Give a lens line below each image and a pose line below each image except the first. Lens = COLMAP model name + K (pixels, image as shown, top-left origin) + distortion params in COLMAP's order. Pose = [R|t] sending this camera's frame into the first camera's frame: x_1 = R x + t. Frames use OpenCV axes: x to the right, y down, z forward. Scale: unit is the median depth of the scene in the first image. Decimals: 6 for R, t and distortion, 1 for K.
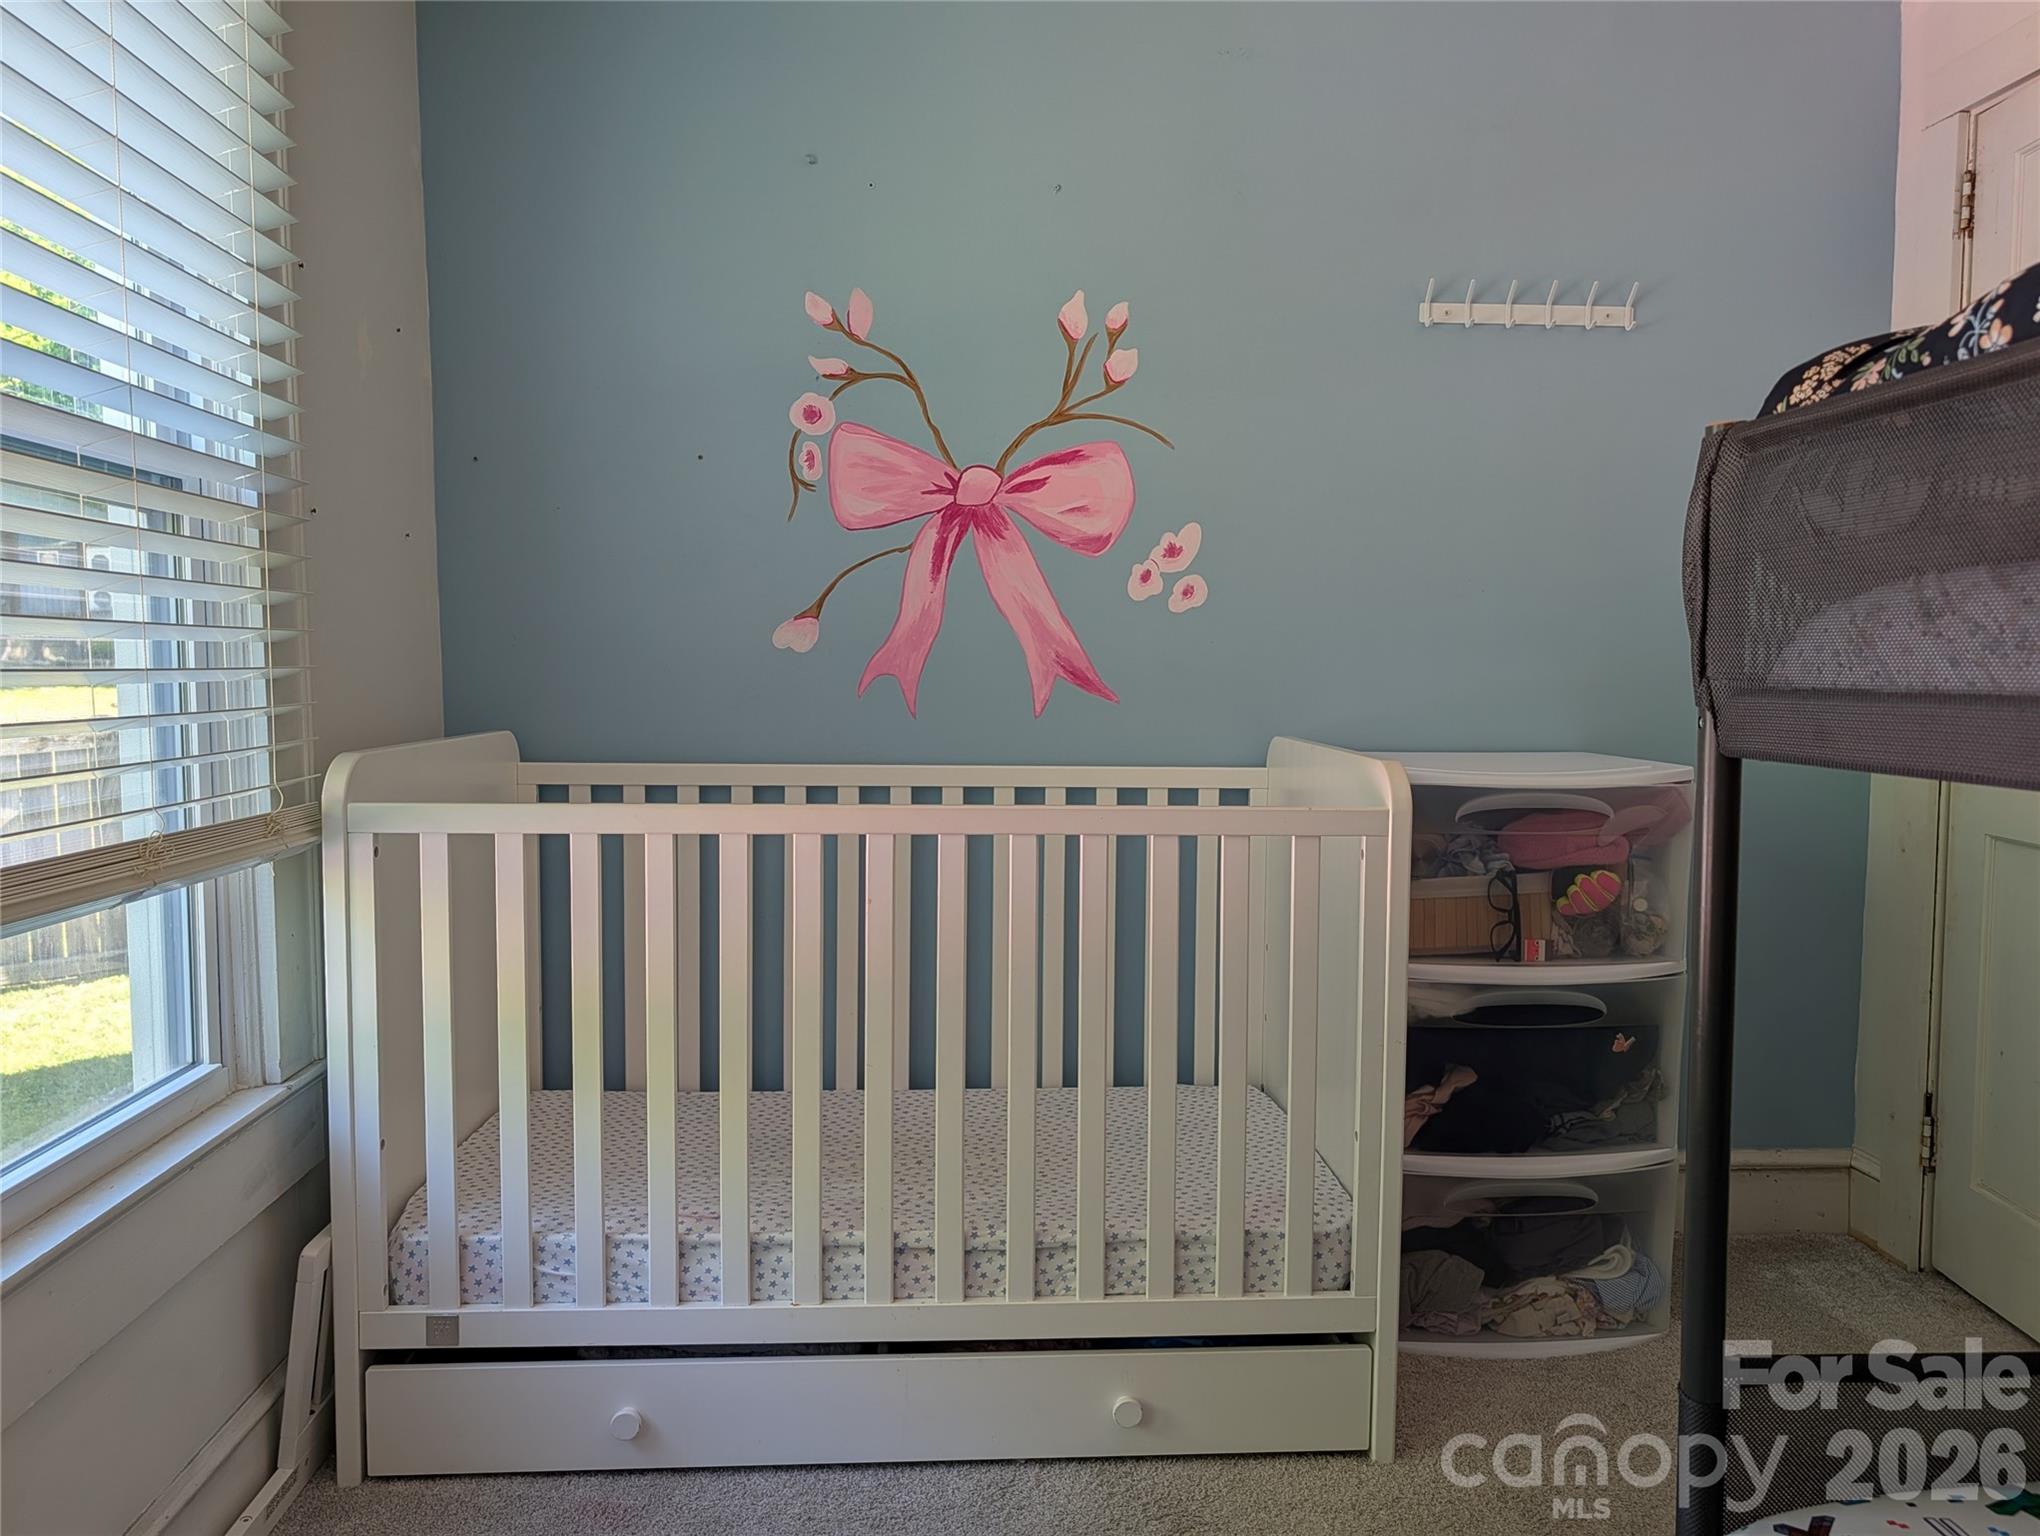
lens RADIAL K [[1503.7, 0, 1018.3], [0, 1503.7, 782.1], [0, 0, 1]] dist [0.011094, -0.006824]
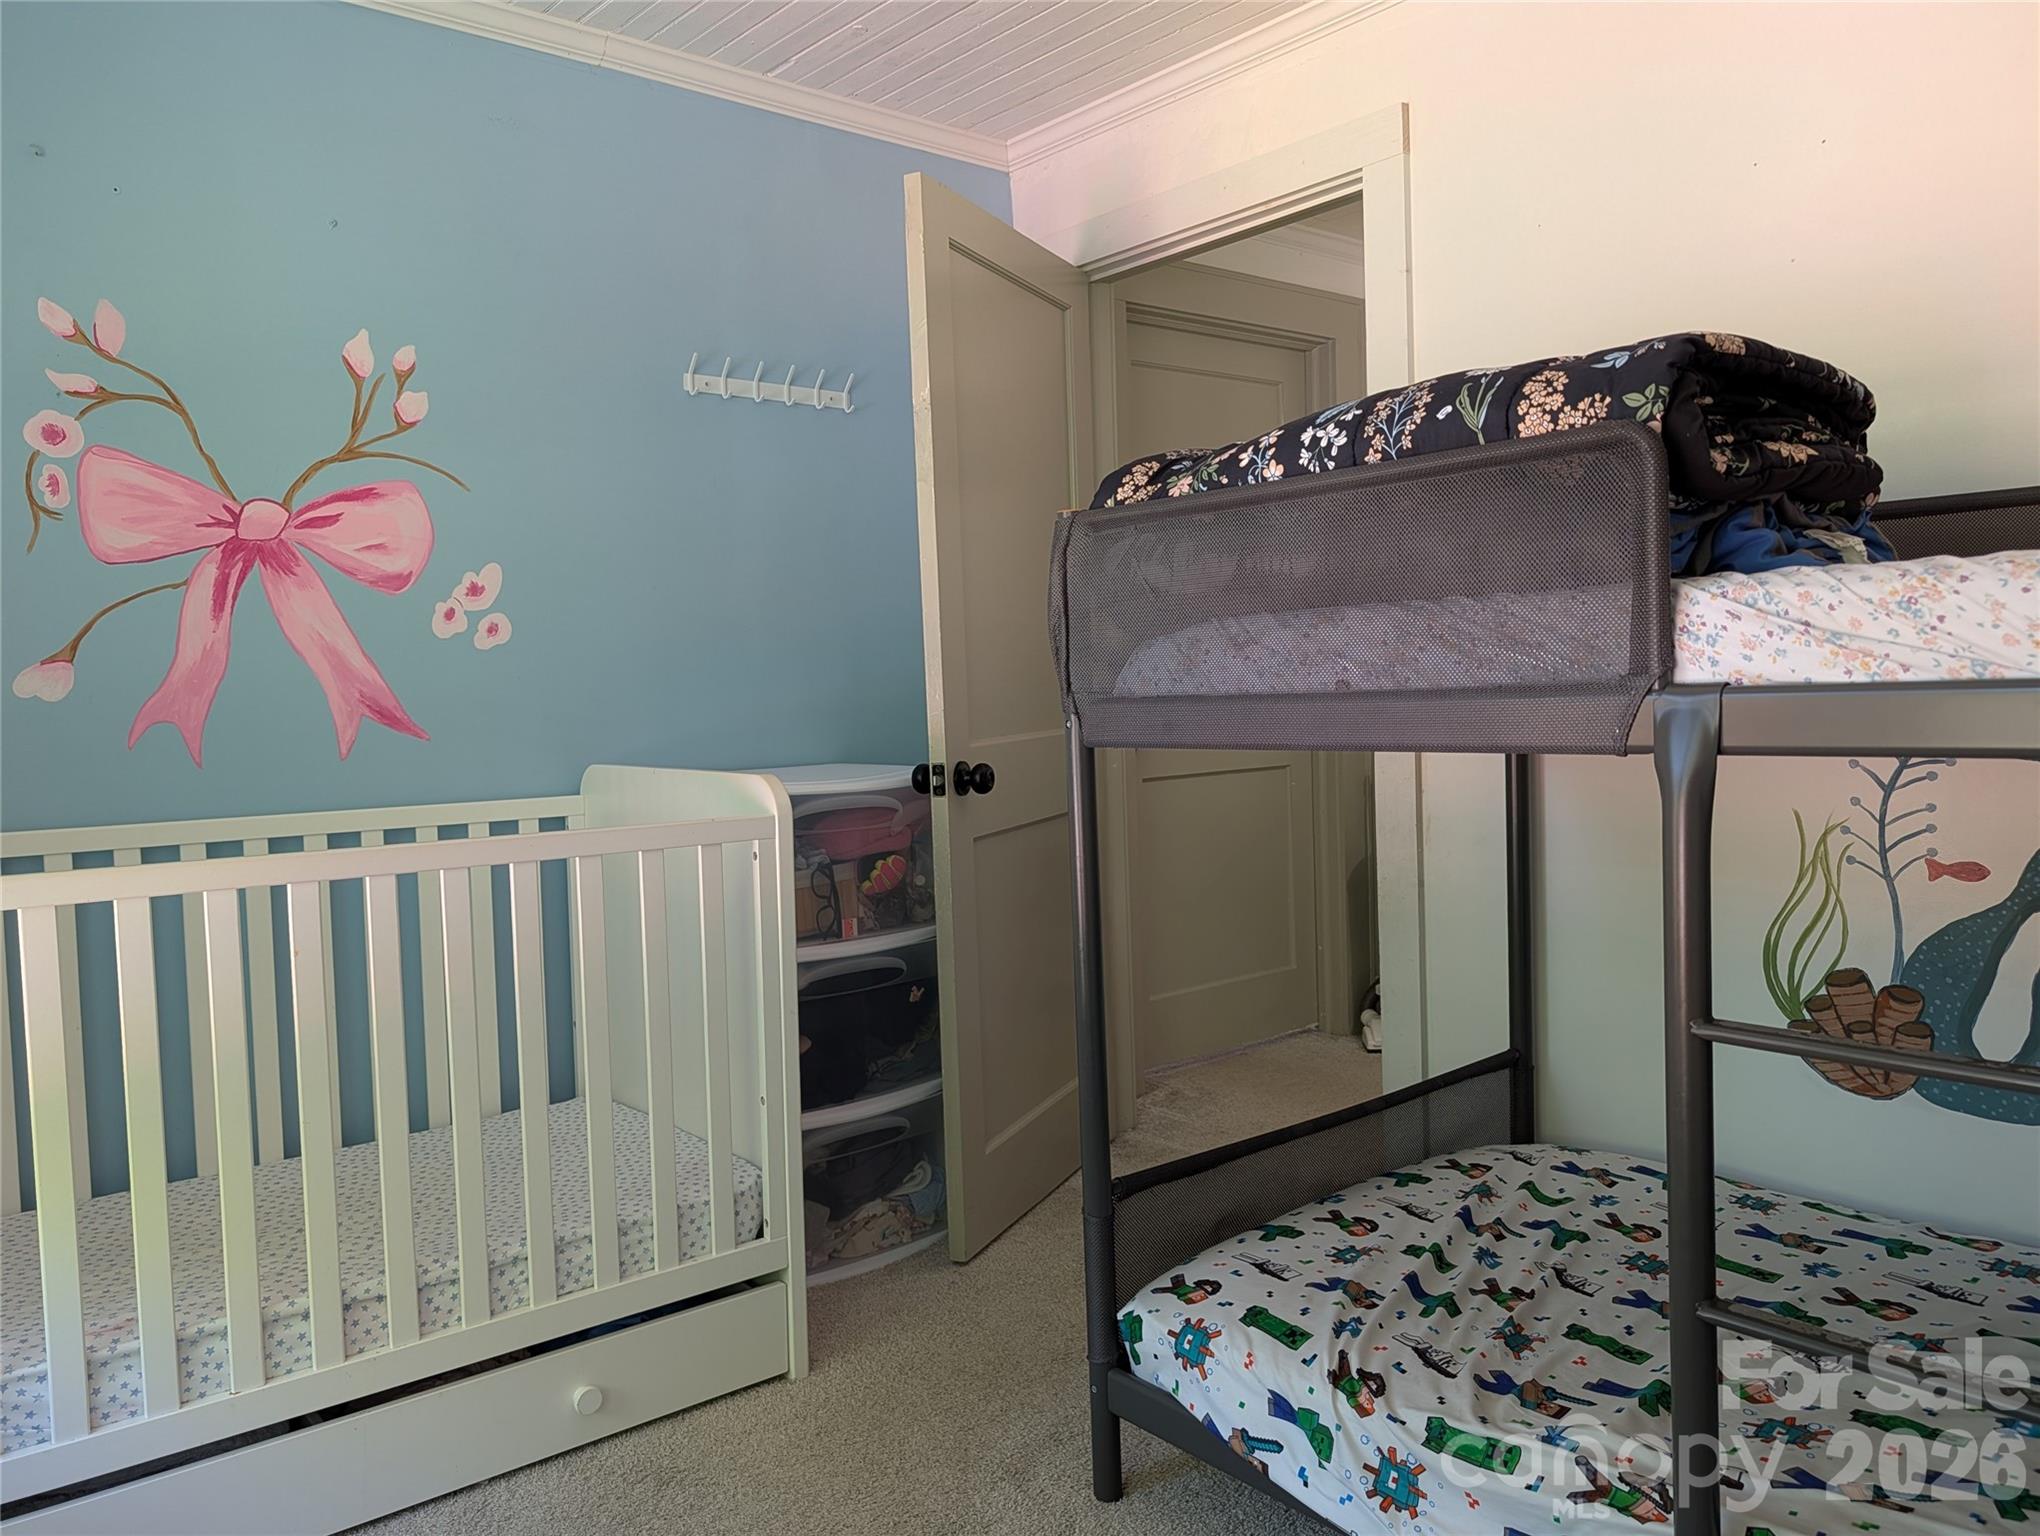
lens RADIAL K [[1470.9, 0, 1020.0], [0, 1470.9, 768.0], [0, 0, 1]] dist [0.007067, -0.002674]
pose [[0.816578, -0.061163, 0.573985, -0.245841], [0.076242, 0.997087, -0.002217, -0.001699], [-0.572178, 0.045572, 0.818863, -0.047332]]
